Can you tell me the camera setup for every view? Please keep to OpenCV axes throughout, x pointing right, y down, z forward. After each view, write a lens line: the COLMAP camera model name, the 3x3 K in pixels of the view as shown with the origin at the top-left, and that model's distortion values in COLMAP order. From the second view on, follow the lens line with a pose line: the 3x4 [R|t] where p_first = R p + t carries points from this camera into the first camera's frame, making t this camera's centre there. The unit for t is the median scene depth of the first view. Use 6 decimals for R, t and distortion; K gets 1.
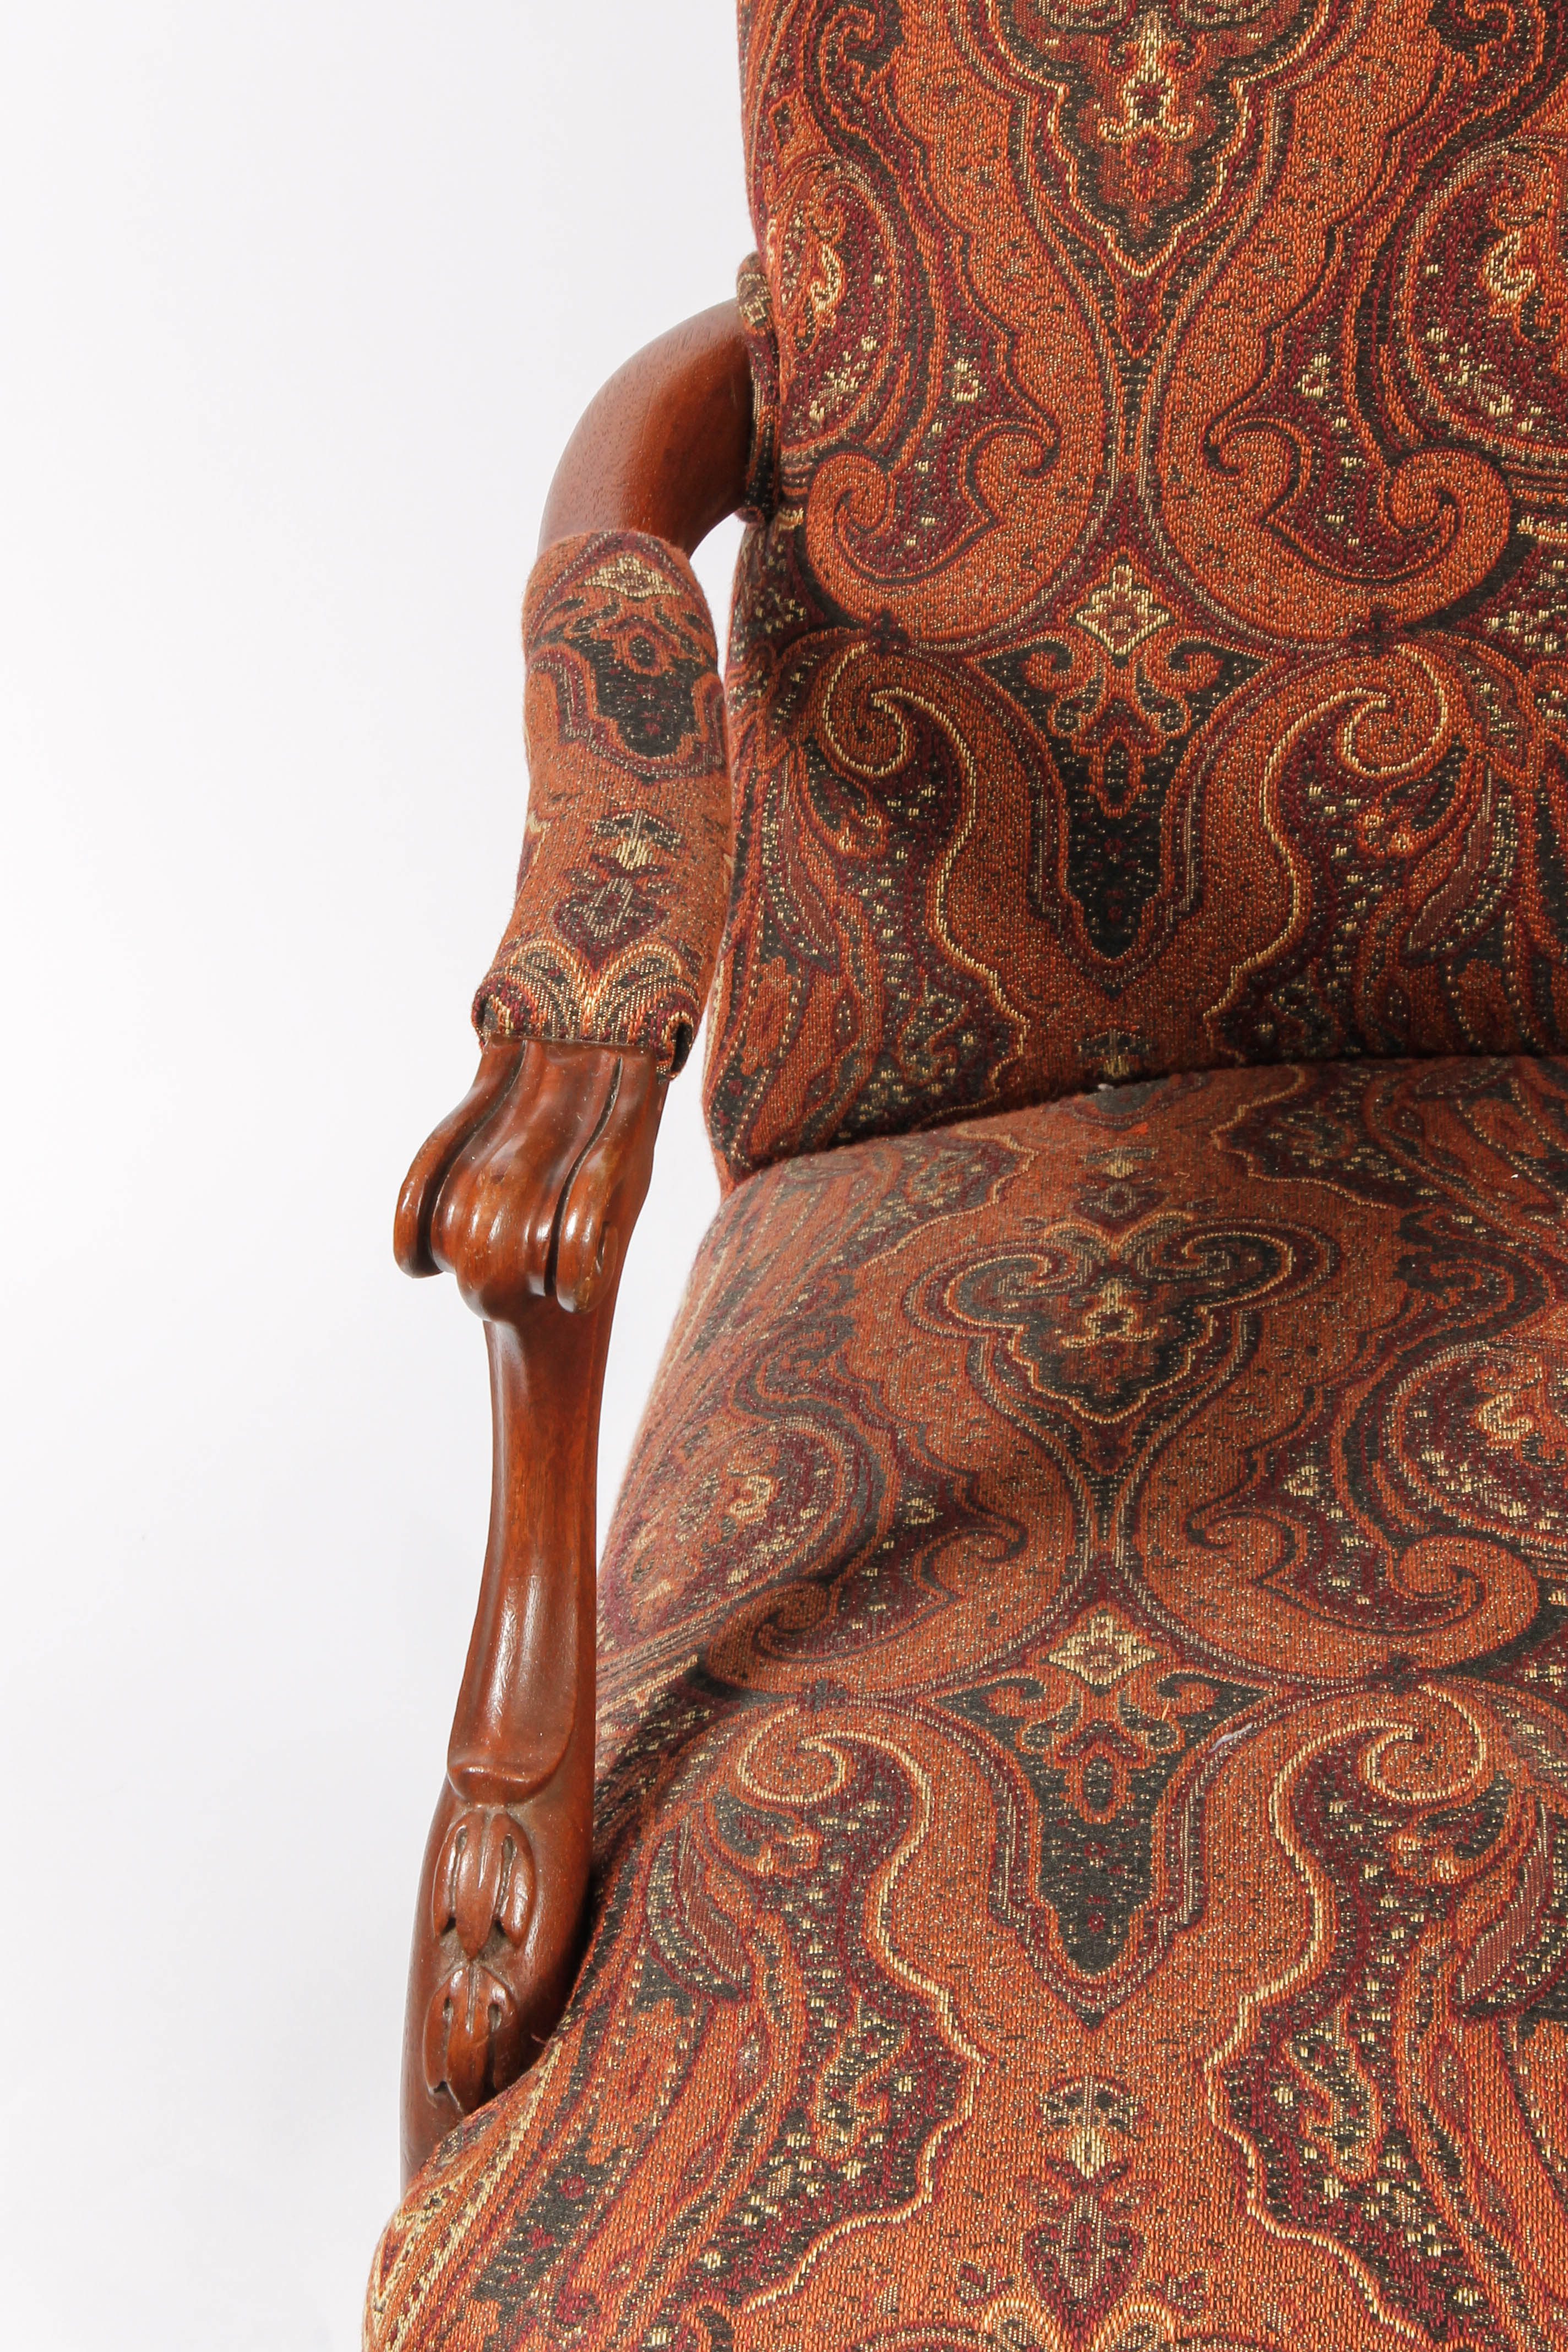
lens RADIAL K [[5542.0, 0, 784.0], [0, 5542.0, 1176.0], [0, 0, 1]] dist [0.055374, 0.250570]
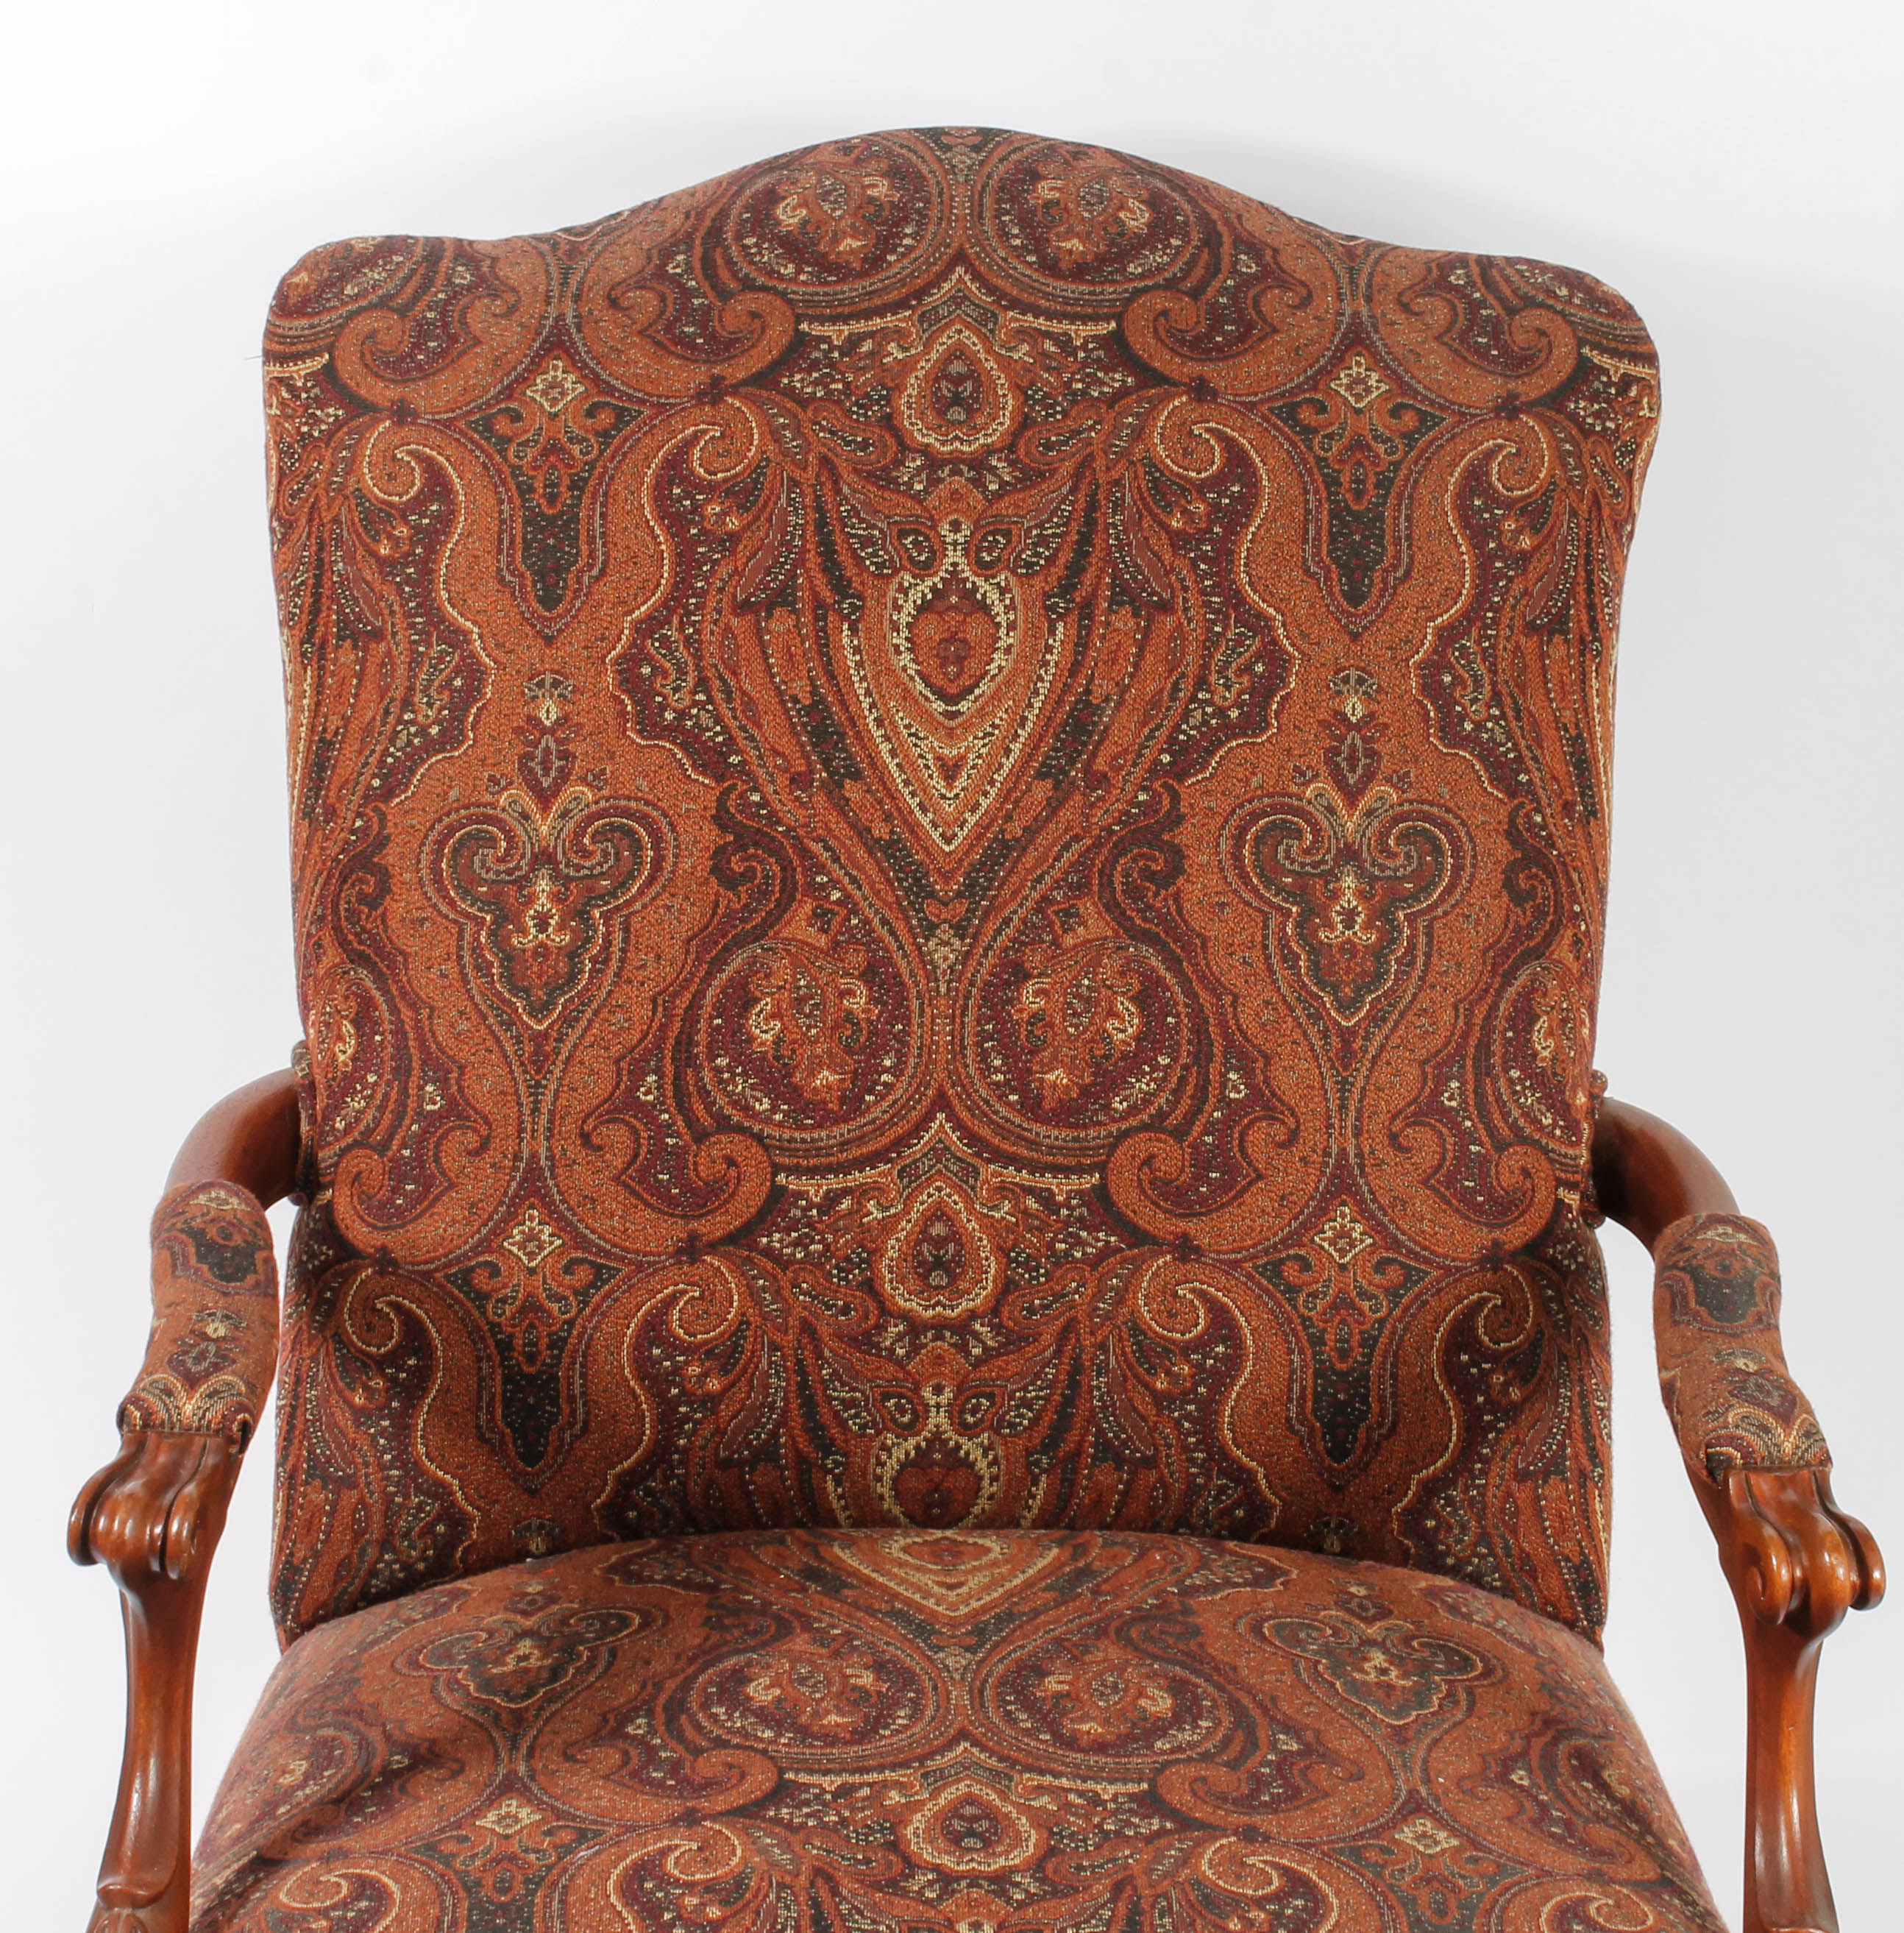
lens RADIAL K [[4862.8, 0, 939.2], [0, 4862.8, 966.9], [0, 0, 1]] dist [-0.089780, 0.400327]
pose [[0.993704, -0.002393, 0.112012, 0.021626], [0.031056, 0.966479, -0.254862, 0.184390], [-0.107647, 0.256736, 0.960468, -0.374416]]
